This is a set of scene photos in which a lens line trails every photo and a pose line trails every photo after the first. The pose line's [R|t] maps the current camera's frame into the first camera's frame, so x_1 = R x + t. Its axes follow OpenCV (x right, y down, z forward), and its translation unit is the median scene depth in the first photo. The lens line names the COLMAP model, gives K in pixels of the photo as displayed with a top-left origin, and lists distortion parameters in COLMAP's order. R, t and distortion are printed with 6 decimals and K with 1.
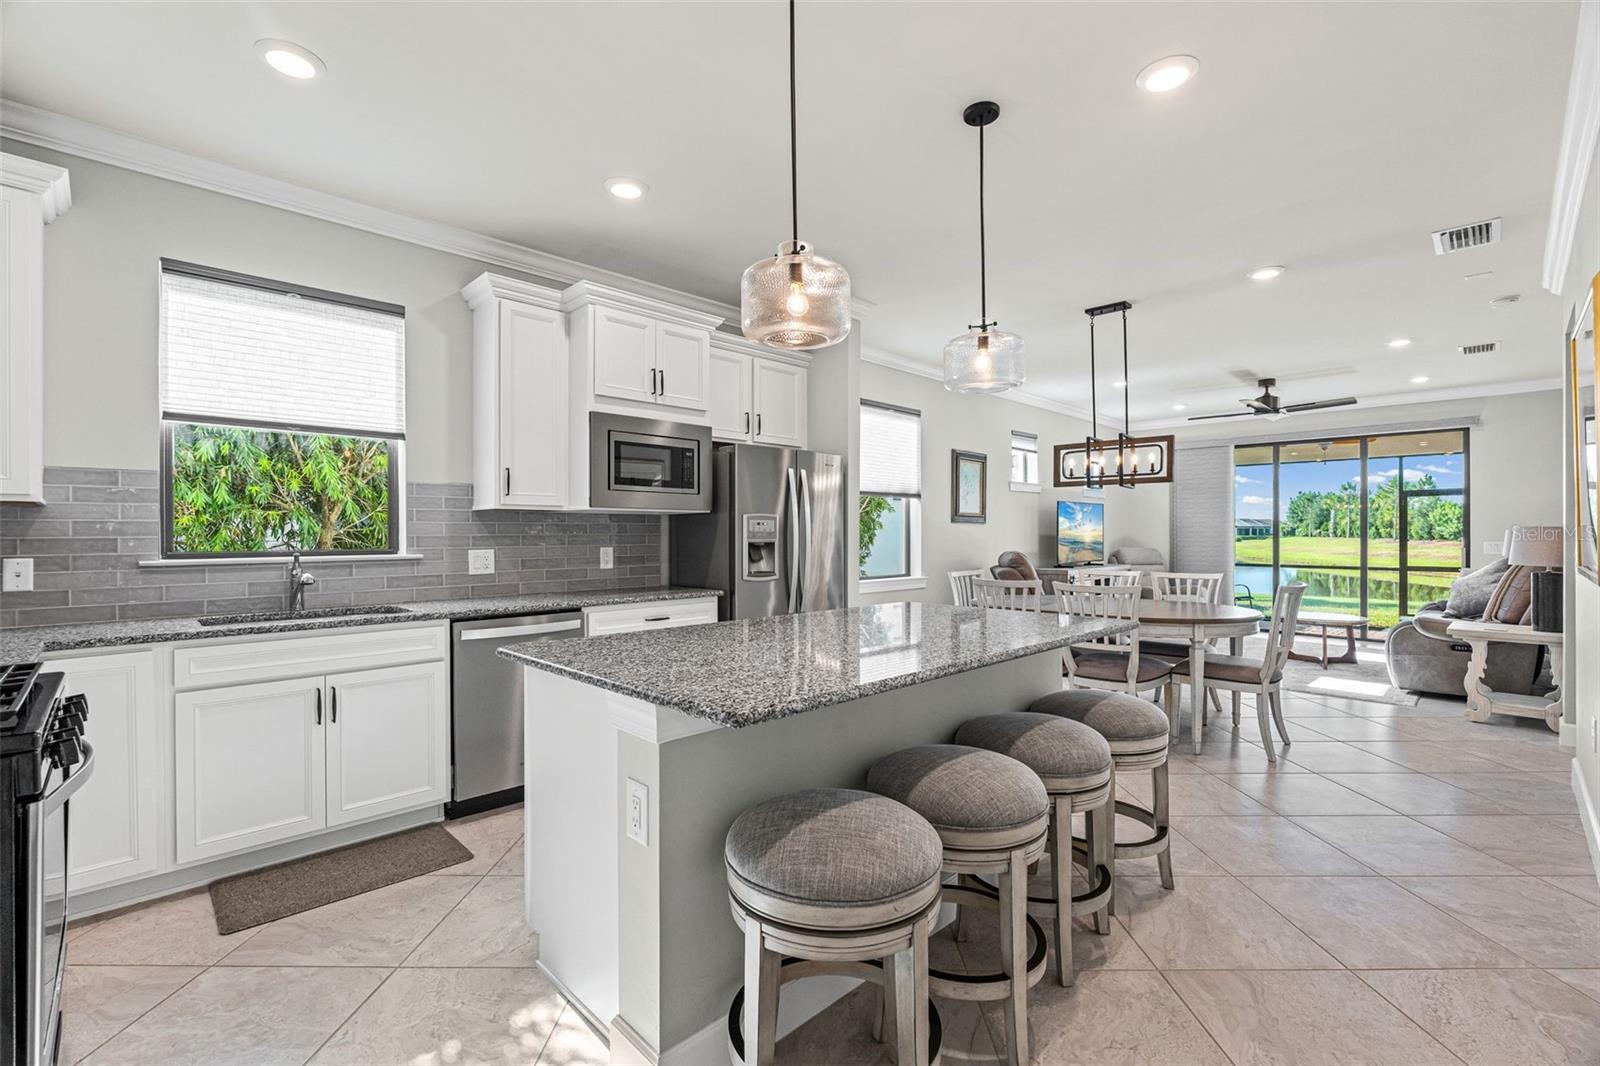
lens RADIAL K [[703.6, 0, 801.8], [0, 703.6, 530.6], [0, 0, 1]] dist [-0.006448, 0.001234]
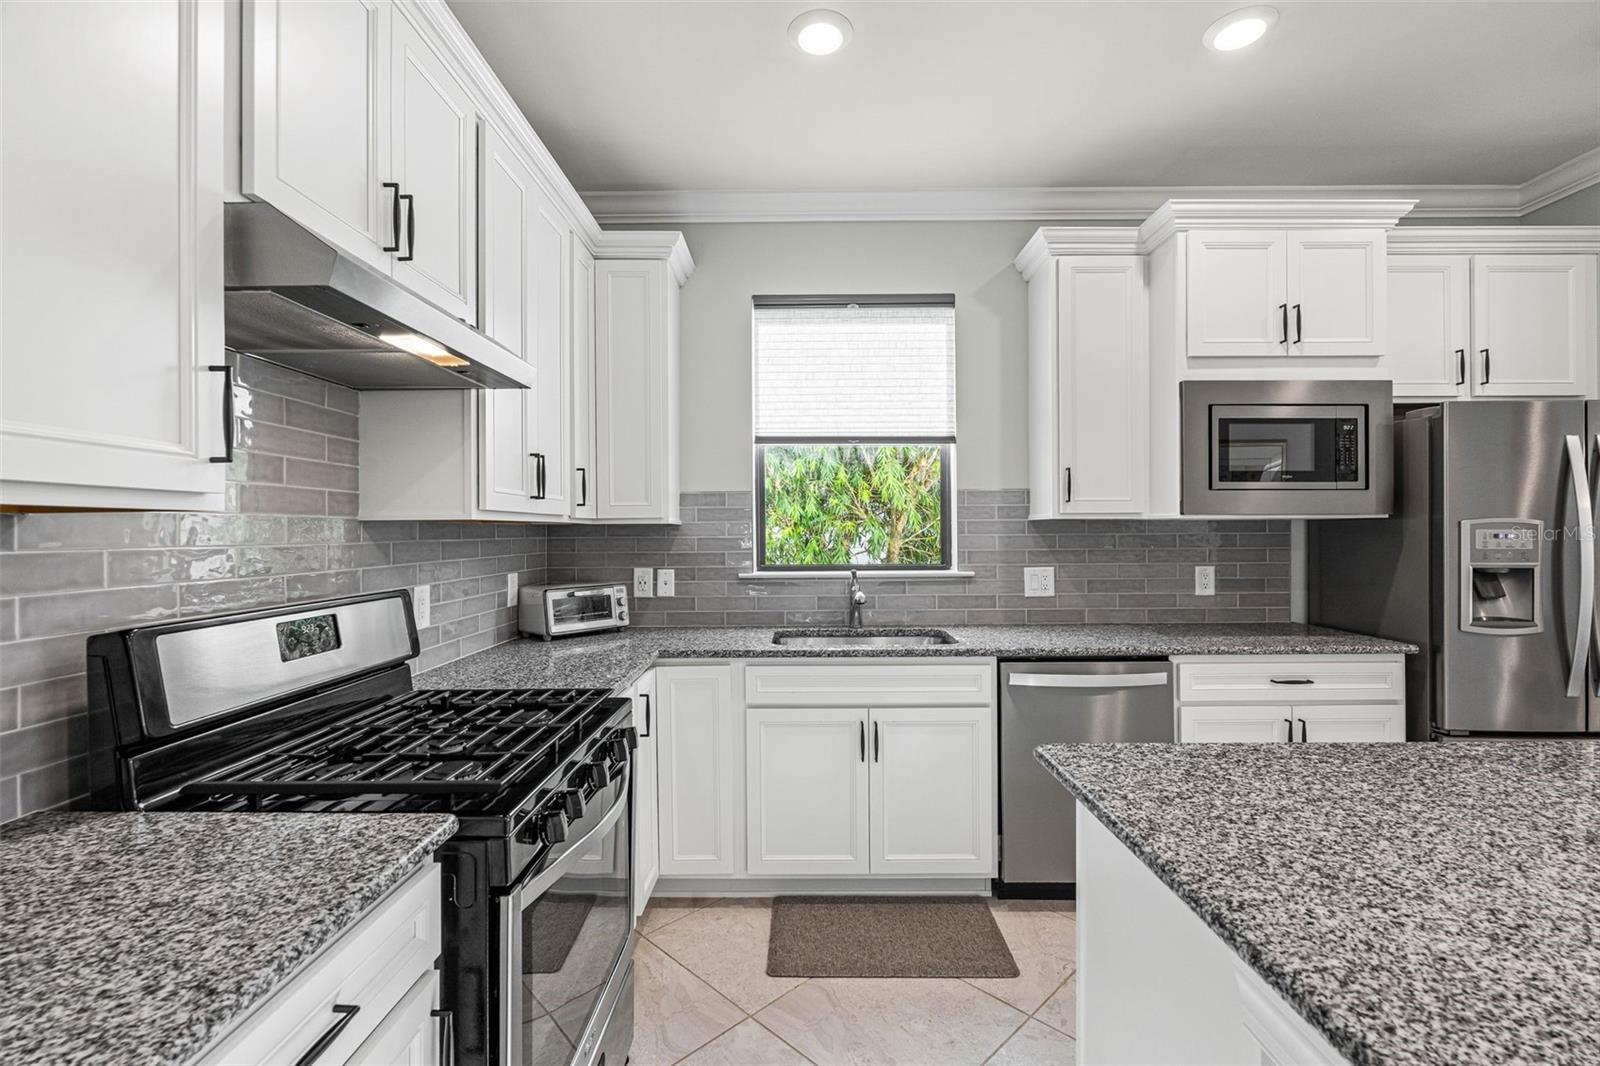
lens RADIAL K [[703.6, 0, 801.8], [0, 703.6, 530.6], [0, 0, 1]] dist [-0.006448, 0.001234]
pose [[0.710202, 0.001748, -0.703996, -0.071829], [0.005911, 0.999947, 0.008447, -0.026028], [0.703973, -0.010161, 0.710154, 0.219340]]
